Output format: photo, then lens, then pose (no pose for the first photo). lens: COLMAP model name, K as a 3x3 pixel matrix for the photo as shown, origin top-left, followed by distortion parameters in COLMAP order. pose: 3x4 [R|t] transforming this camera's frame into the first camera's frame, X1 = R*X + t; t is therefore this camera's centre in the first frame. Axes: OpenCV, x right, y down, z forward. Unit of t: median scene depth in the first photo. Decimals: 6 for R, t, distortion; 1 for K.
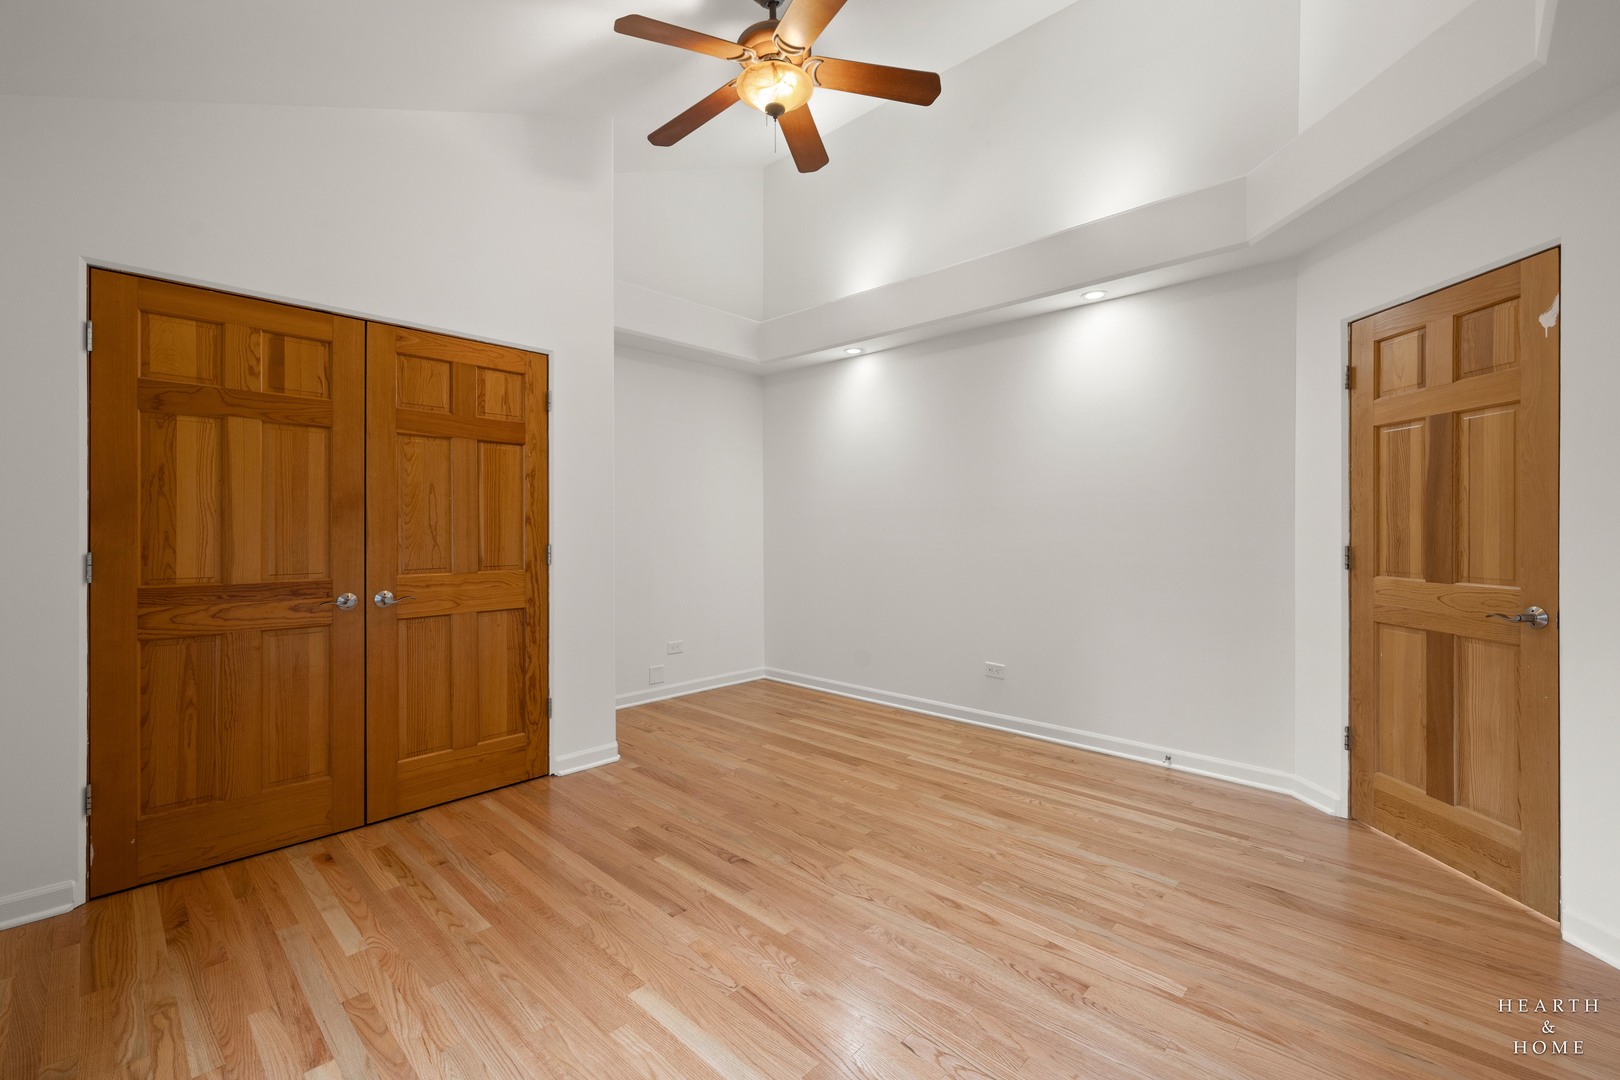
lens RADIAL K [[683.3, 0, 810.9], [0, 683.3, 532.6], [0, 0, 1]] dist [0.003519, 0.000247]
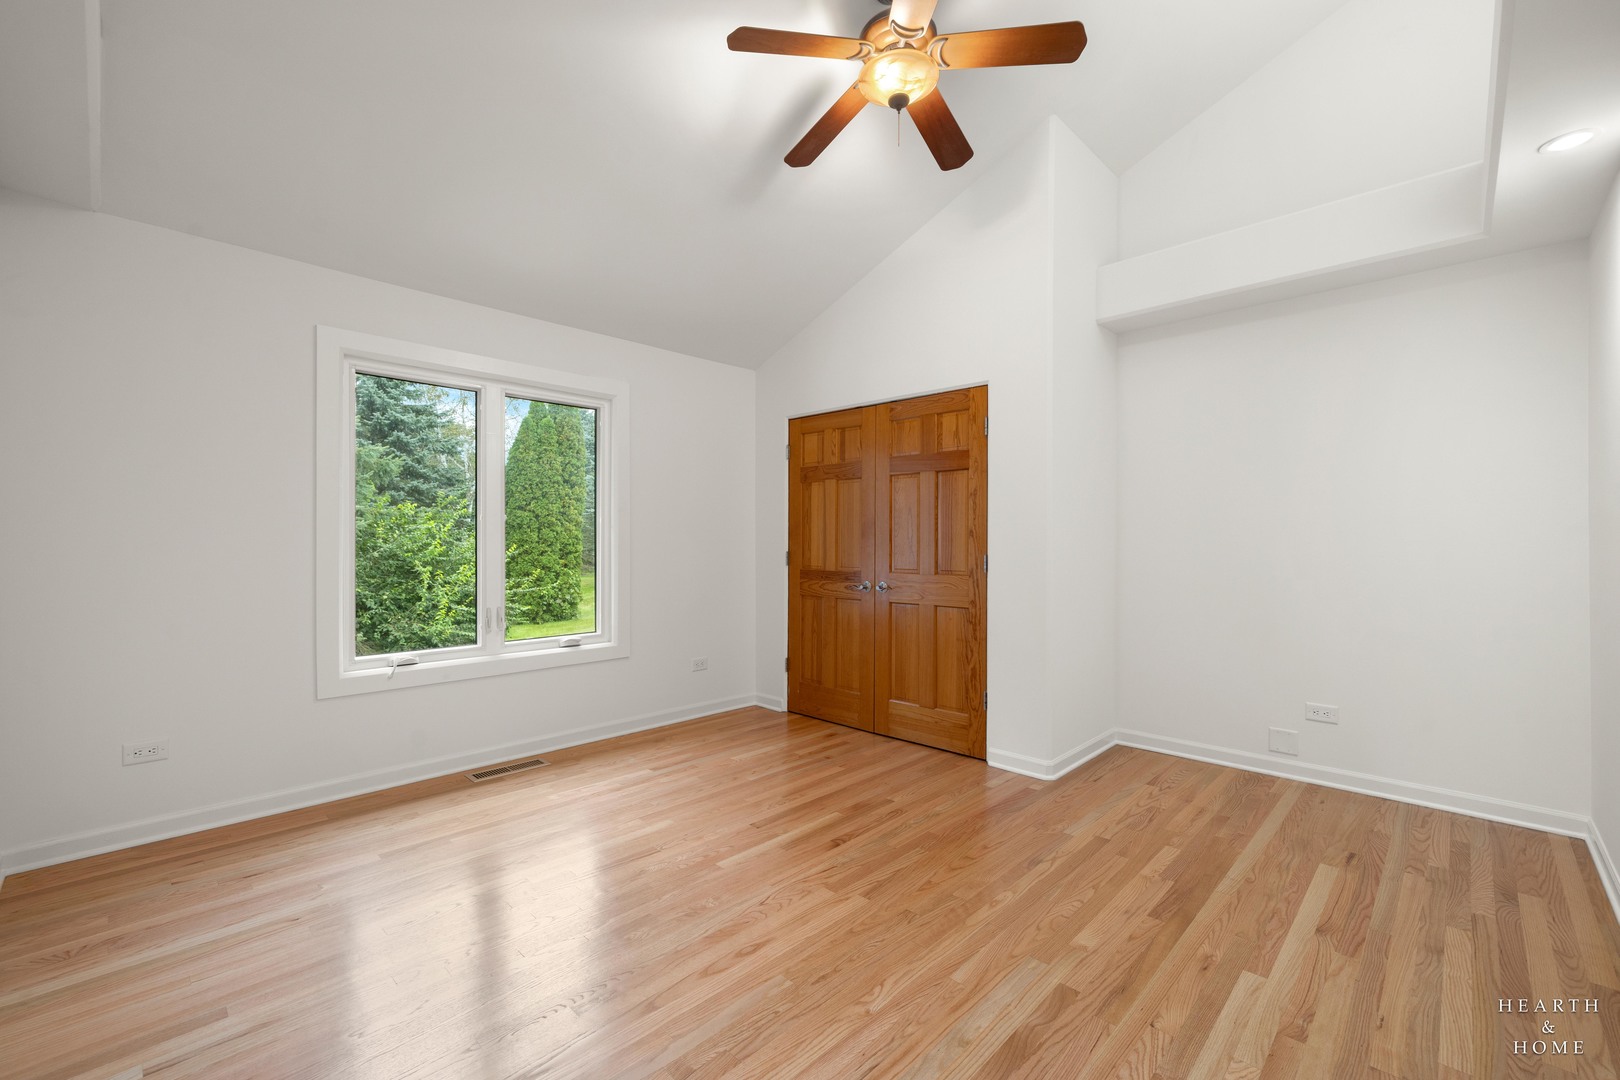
lens RADIAL K [[683.3, 0, 807.6], [0, 683.3, 543.4], [0, 0, 1]] dist [0.003519, 0.000247]
pose [[-0.012937, 0.003541, -0.999910, 0.790201], [-0.008842, 0.999954, 0.003655, -0.002766], [0.999877, 0.008889, -0.012906, 0.772588]]
